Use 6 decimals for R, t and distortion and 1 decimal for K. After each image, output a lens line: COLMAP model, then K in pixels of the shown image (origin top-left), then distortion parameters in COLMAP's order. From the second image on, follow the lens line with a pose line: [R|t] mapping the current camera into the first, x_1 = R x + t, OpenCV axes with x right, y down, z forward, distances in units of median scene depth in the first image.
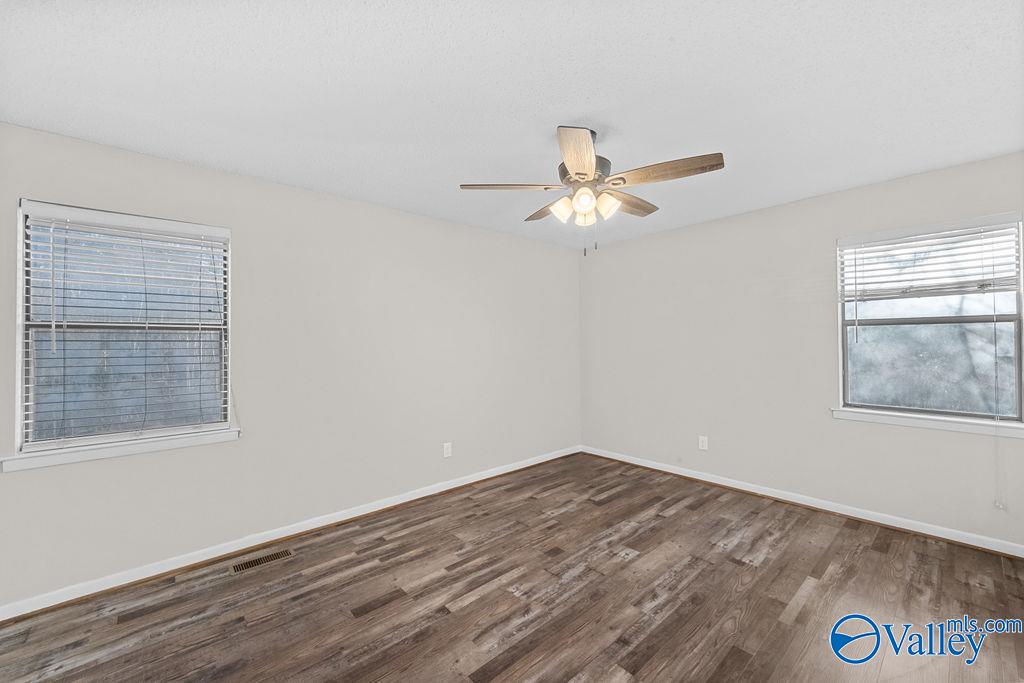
lens RADIAL K [[400.6, 0, 509.4], [0, 400.6, 339.0], [0, 0, 1]] dist [-0.000055, -0.000065]
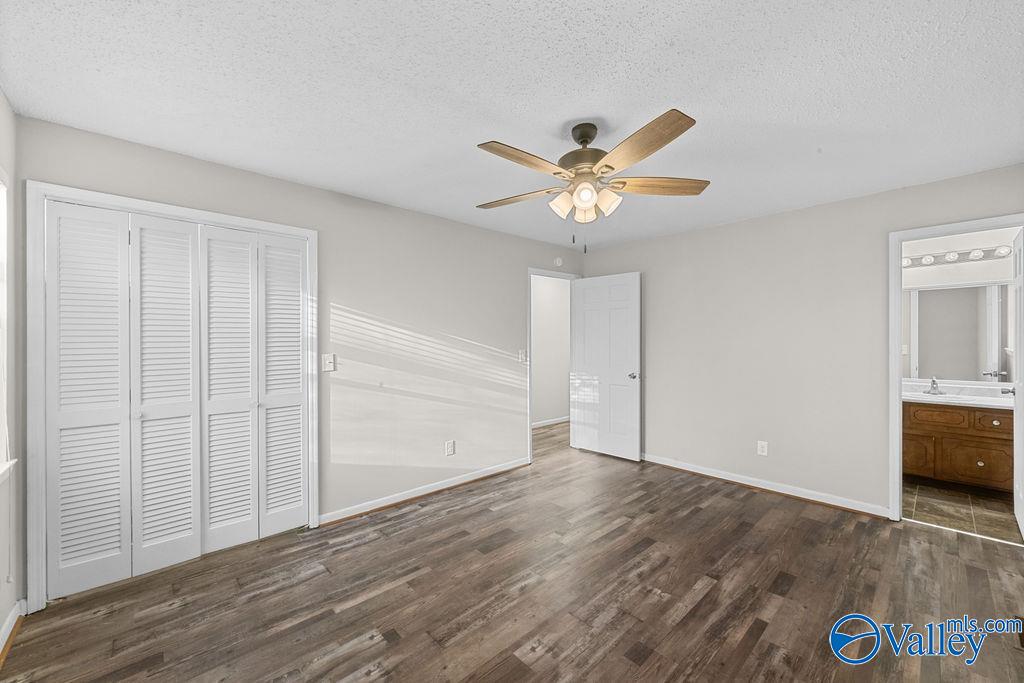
lens RADIAL K [[400.6, 0, 509.4], [0, 400.6, 339.0], [0, 0, 1]] dist [-0.000055, -0.000065]
pose [[-0.999656, 0.012614, -0.022997, 0.385962], [0.012858, 0.999862, -0.010474, 0.009199], [0.022861, -0.010766, -0.999681, 1.903319]]
